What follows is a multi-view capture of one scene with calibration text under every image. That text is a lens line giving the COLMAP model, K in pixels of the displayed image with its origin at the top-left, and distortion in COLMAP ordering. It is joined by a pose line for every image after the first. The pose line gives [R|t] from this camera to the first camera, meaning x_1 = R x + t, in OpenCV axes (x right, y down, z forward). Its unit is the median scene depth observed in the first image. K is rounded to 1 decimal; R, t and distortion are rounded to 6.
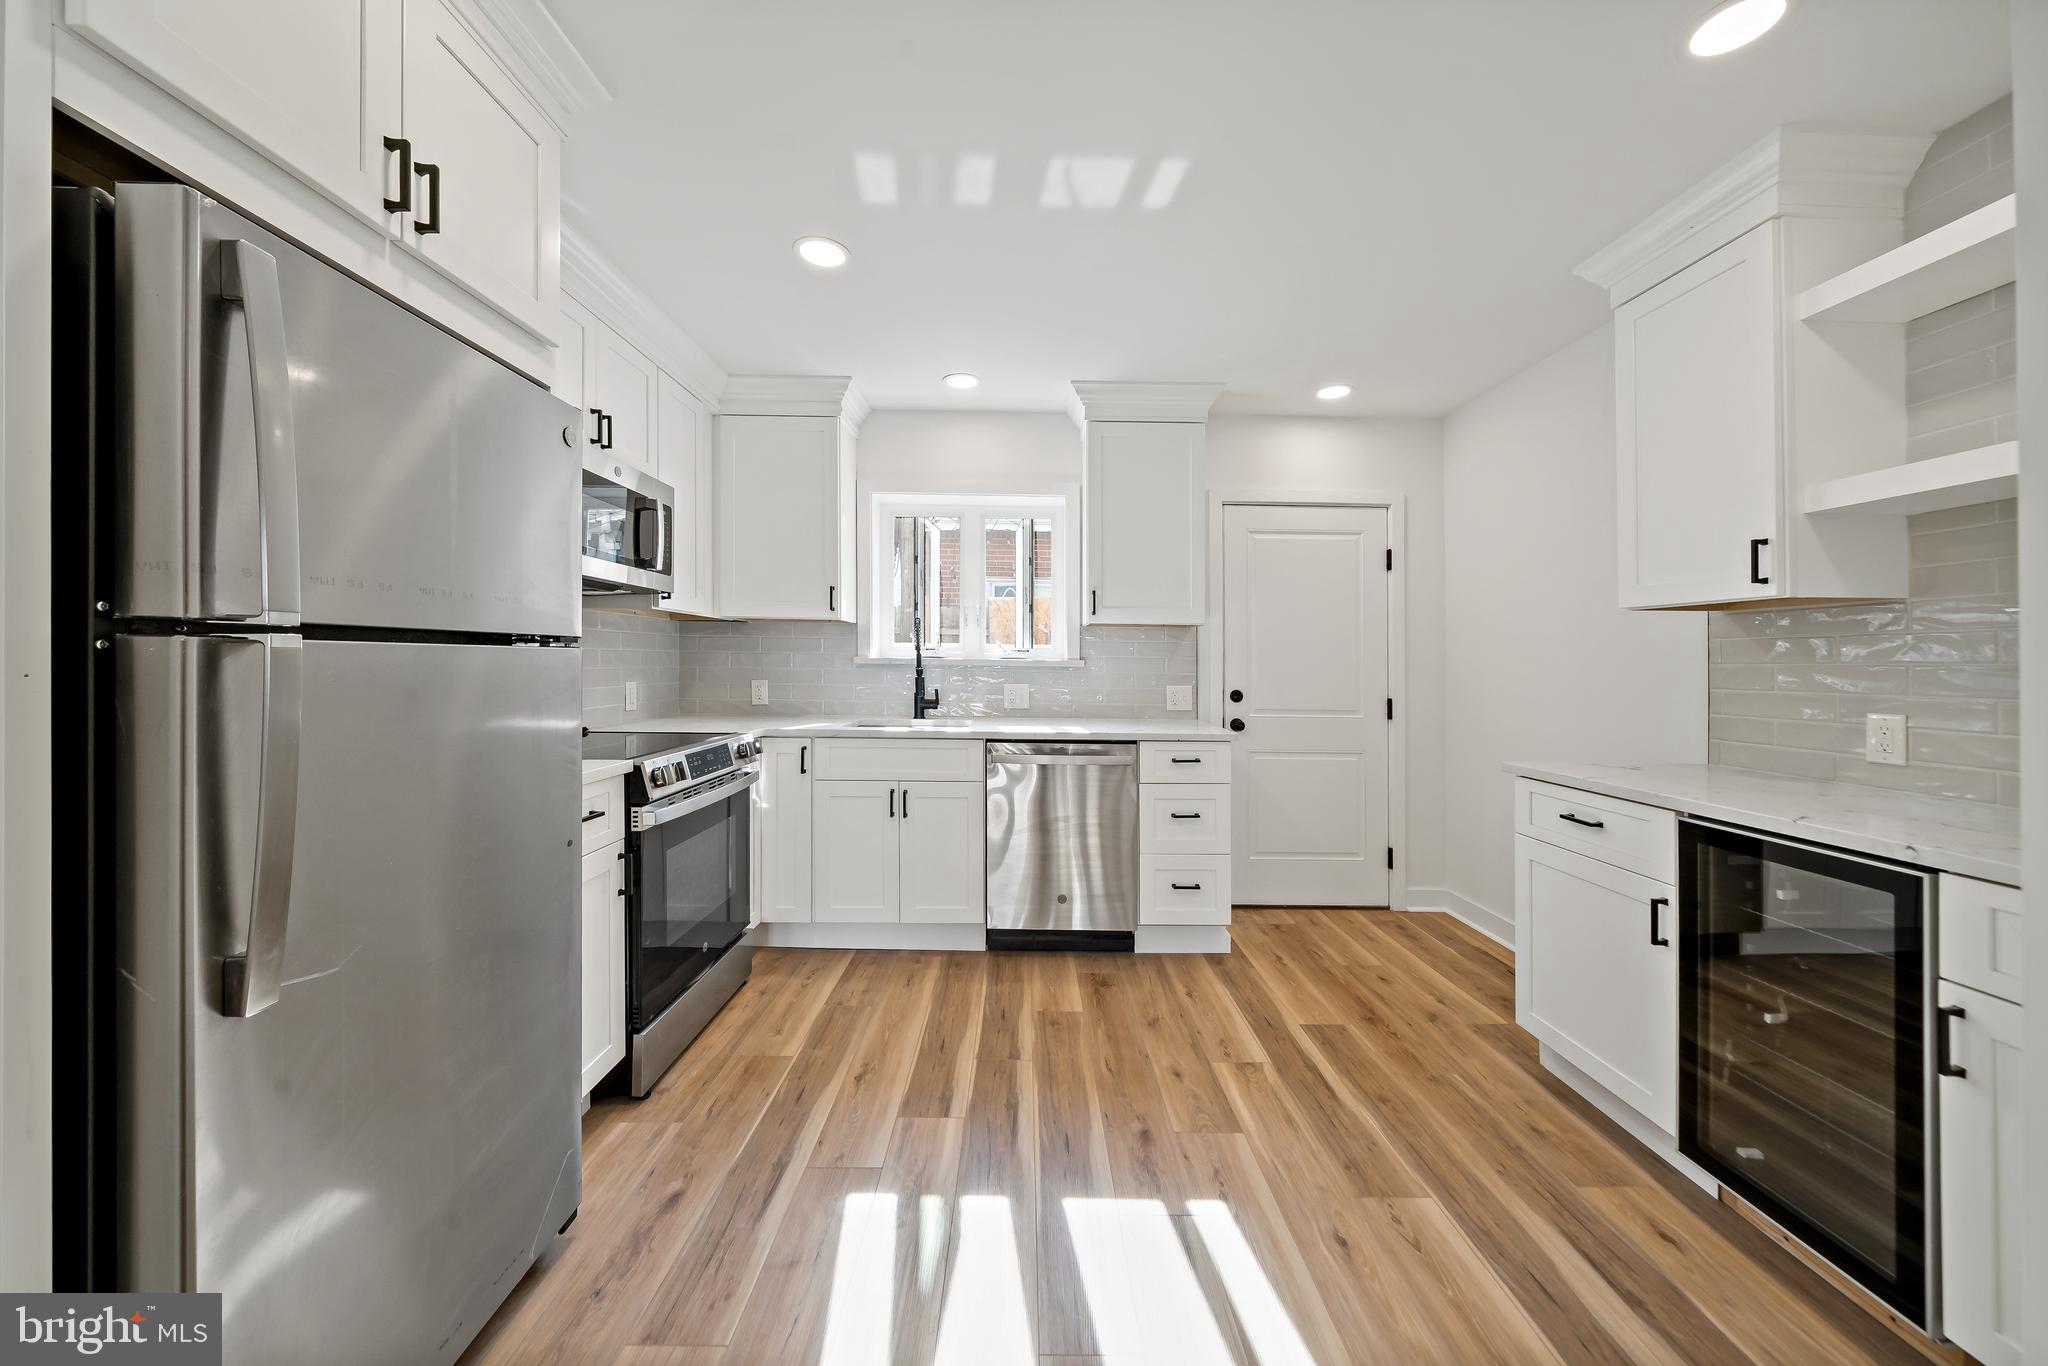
lens RADIAL K [[712.6, 0, 1027.4], [0, 712.6, 671.8], [0, 0, 1]] dist [-0.005233, -0.000101]
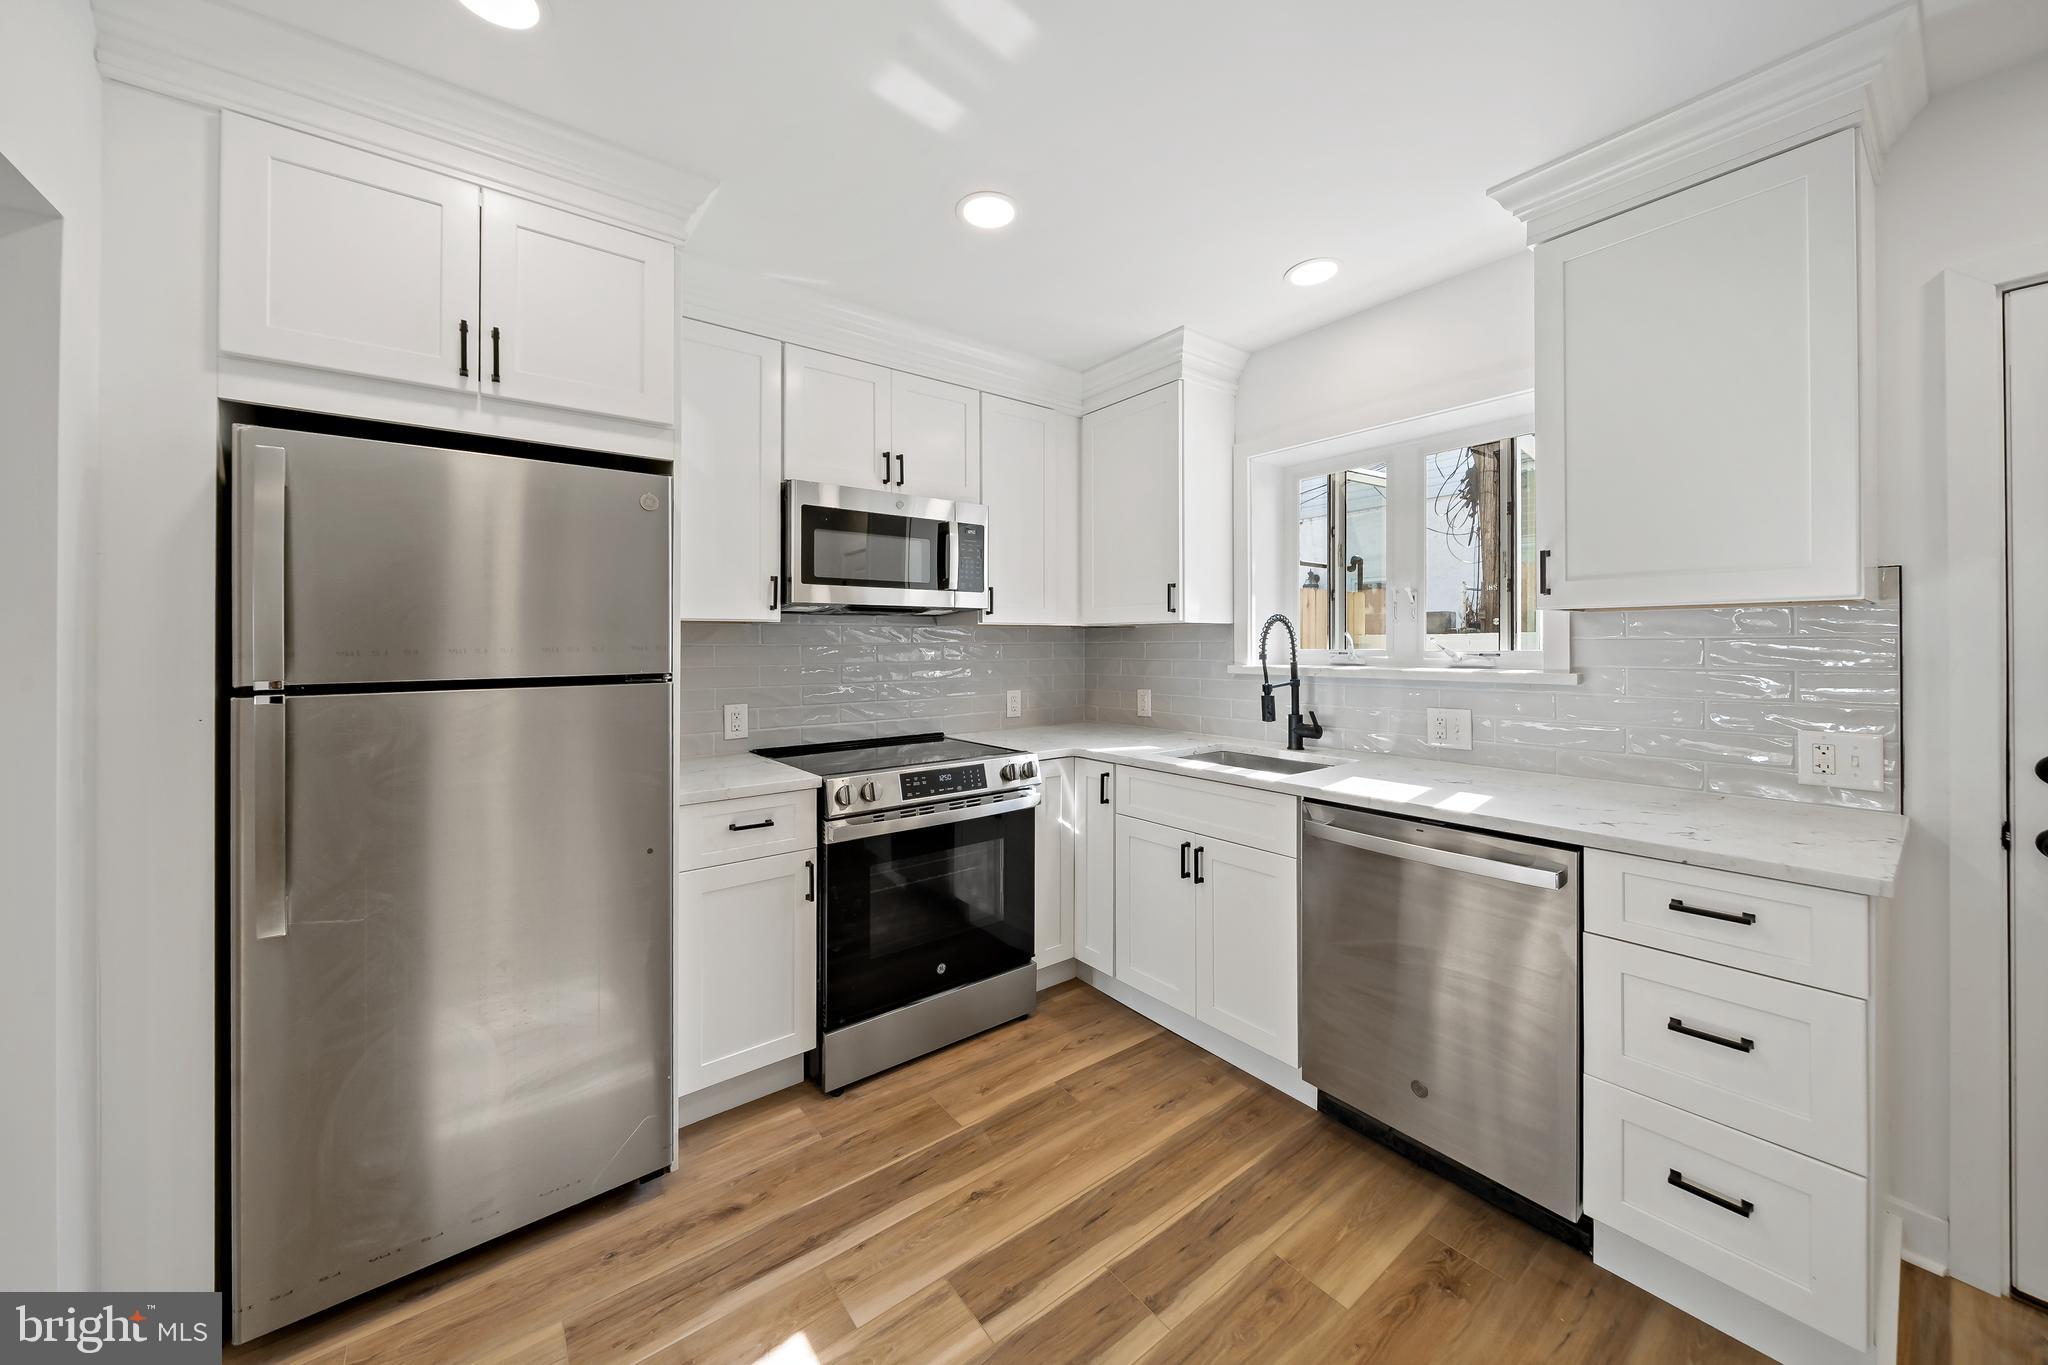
lens RADIAL K [[712.6, 0, 1021.1], [0, 712.6, 658.0], [0, 0, 1]] dist [-0.005233, -0.000101]
pose [[0.598569, -0.003022, -0.801066, 0.368217], [0.004016, 0.999992, -0.000772, -0.040775], [0.801061, -0.002755, 0.598576, 0.446877]]
